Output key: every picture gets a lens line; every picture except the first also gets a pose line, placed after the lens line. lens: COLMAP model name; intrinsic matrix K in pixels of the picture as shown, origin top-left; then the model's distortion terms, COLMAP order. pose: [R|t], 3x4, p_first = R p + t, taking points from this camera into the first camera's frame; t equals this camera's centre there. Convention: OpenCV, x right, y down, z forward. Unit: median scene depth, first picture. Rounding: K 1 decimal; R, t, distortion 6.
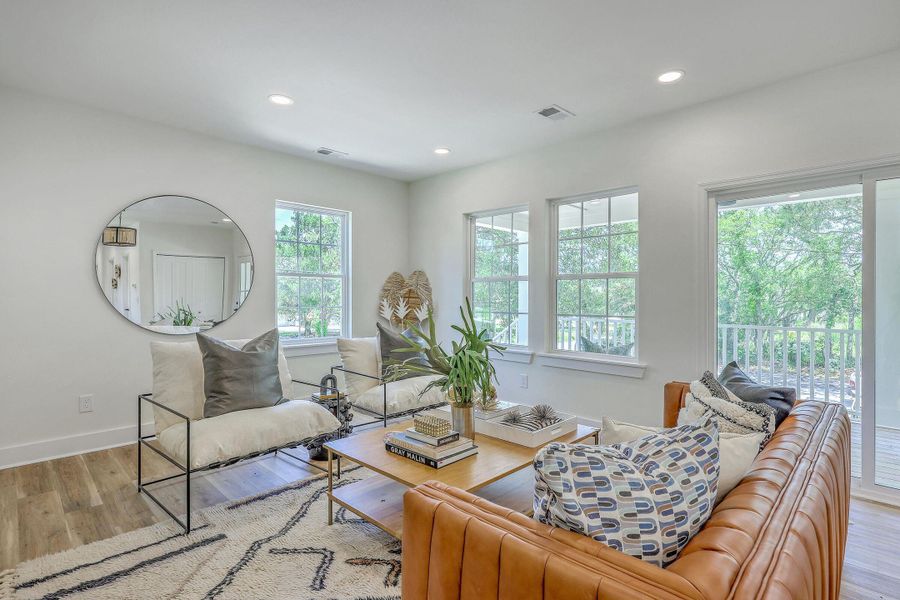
lens RADIAL K [[439.4, 0, 451.9], [0, 439.4, 293.9], [0, 0, 1]] dist [0.000675, -0.000142]
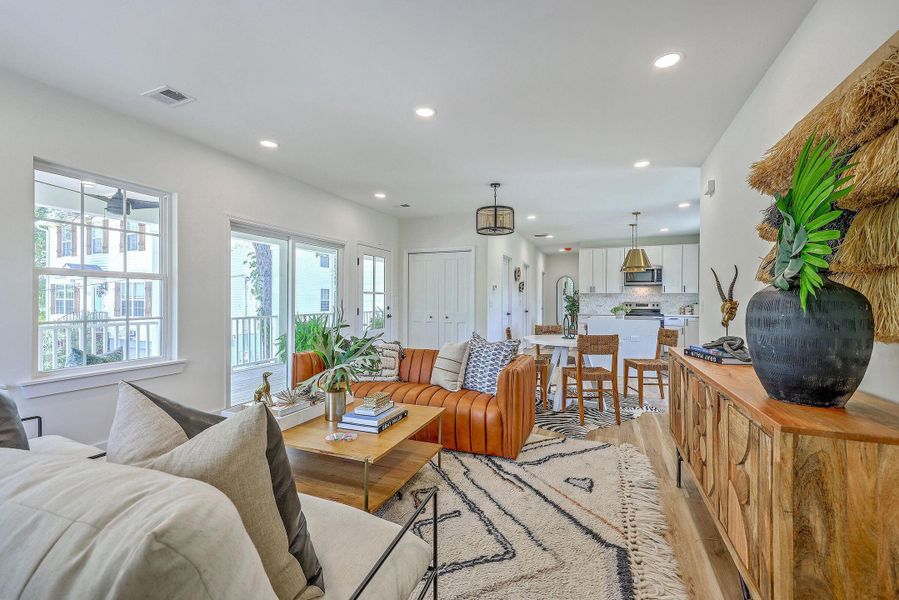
lens RADIAL K [[377.3, 0, 452.9], [0, 377.3, 299.7], [0, 0, 1]] dist [-0.001292, -0.000112]
pose [[-0.376659, -0.006278, 0.926331, -0.563735], [-0.010336, 0.999943, 0.002574, -0.000493], [-0.926294, -0.008605, -0.376702, 0.590903]]
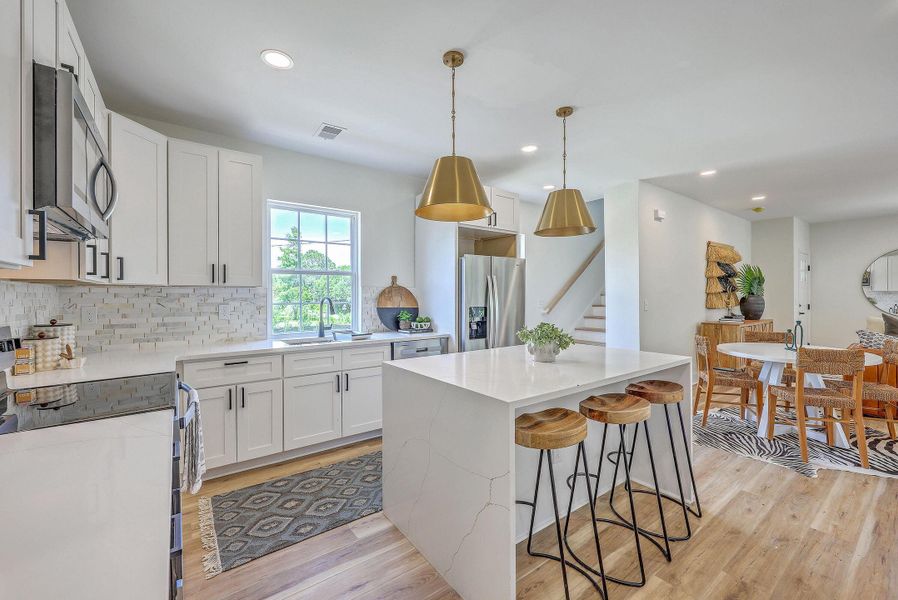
lens RADIAL K [[369.9, 0, 458.4], [0, 369.9, 296.6], [0, 0, 1]] dist [0.001677, 0.000089]
pose [[-0.139069, -0.002074, -0.990281, 1.136894], [0.010306, 0.999941, -0.003542, -0.016917], [0.990229, -0.010698, -0.139039, -0.676537]]
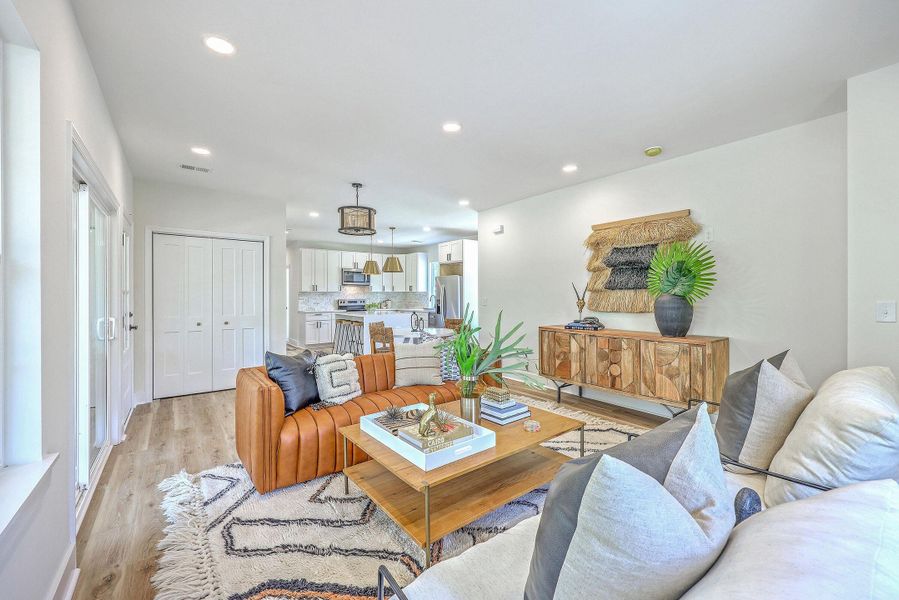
lens RADIAL K [[366.4, 0, 454.9], [0, 366.4, 296.8], [0, 0, 1]] dist [0.000608, 0.000065]
pose [[-0.990535, -0.000294, 0.137257, -0.031189], [-0.000562, 0.999998, -0.001913, -0.005462], [-0.137256, -0.001972, -0.990534, 1.074512]]
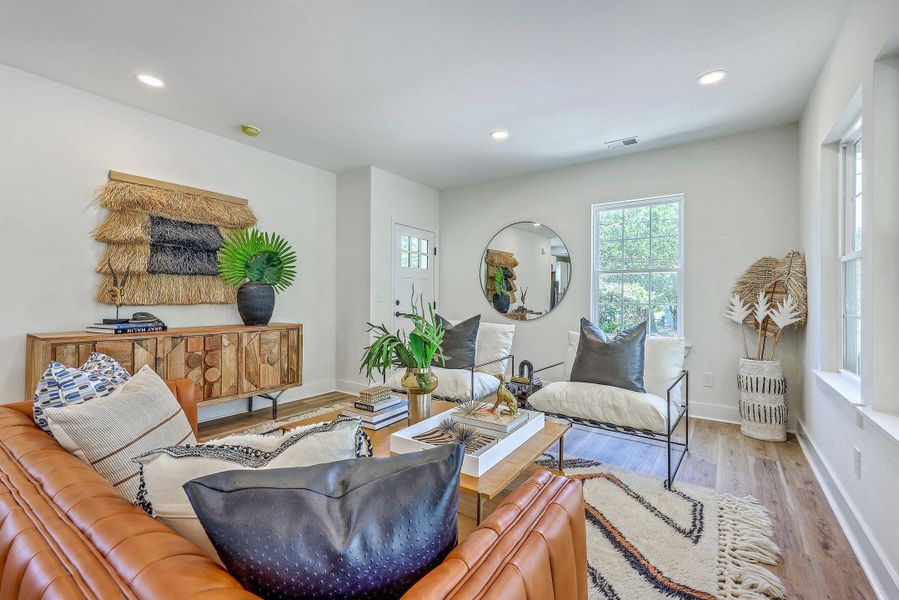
lens RADIAL K [[391.7, 0, 451.4], [0, 391.7, 297.6], [0, 0, 1]] dist [0.002245, -0.000121]
pose [[0.168628, -0.005302, -0.985665, 0.512579], [0.000664, 0.999986, -0.005266, 0.022790], [0.985680, 0.000234, 0.168629, 0.495334]]
